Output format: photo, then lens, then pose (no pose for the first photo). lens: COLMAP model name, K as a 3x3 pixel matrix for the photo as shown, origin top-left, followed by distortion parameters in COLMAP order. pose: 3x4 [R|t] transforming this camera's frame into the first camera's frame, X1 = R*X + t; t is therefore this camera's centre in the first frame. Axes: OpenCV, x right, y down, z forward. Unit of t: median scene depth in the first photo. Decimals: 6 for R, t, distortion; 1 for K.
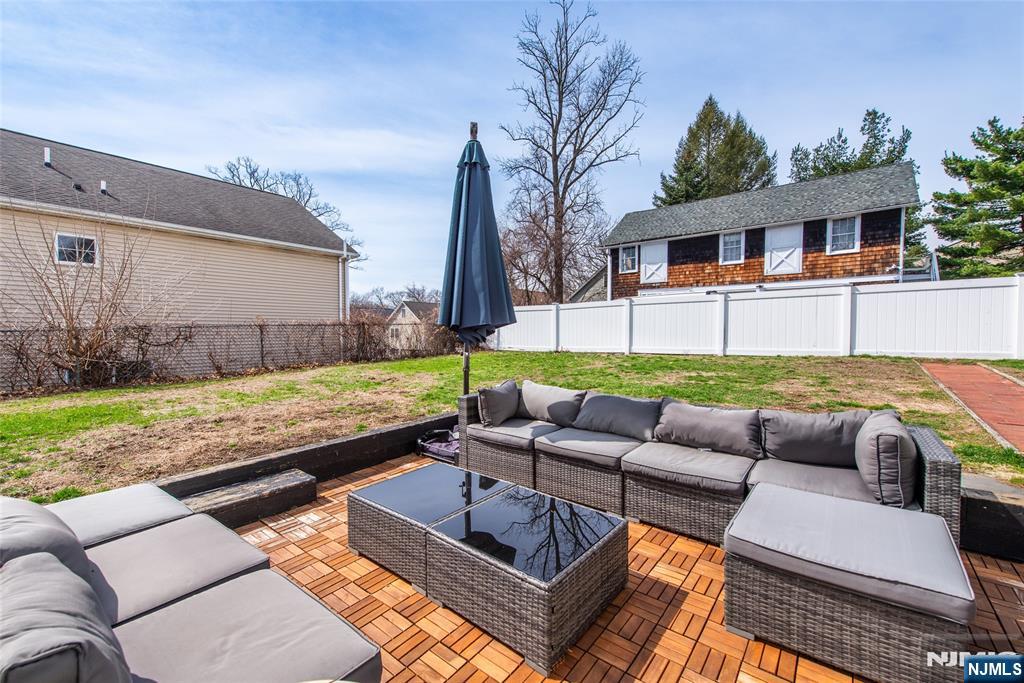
lens RADIAL K [[414.2, 0, 516.0], [0, 414.2, 340.8], [0, 0, 1]] dist [0.010431, -0.000275]
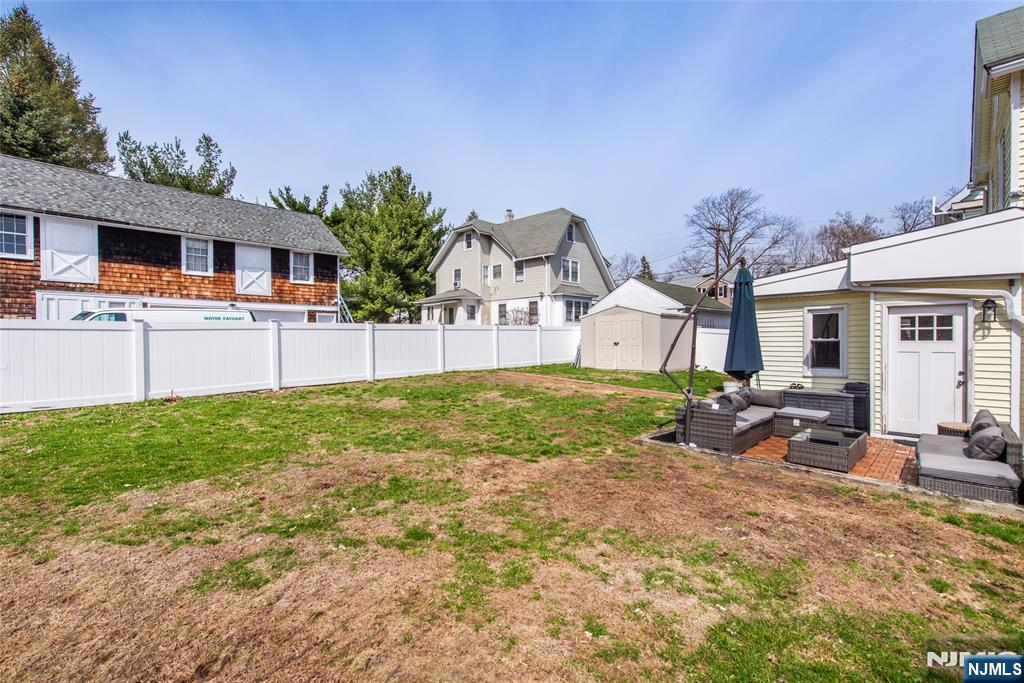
lens RADIAL K [[465.6, 0, 502.7], [0, 465.6, 343.8], [0, 0, 1]] dist [0.015227, 0.000131]
pose [[0.119321, -0.001498, 0.992855, -0.367119], [0.032089, 0.999482, -0.002348, -0.021272], [-0.992337, 0.032140, 0.119308, 0.268586]]
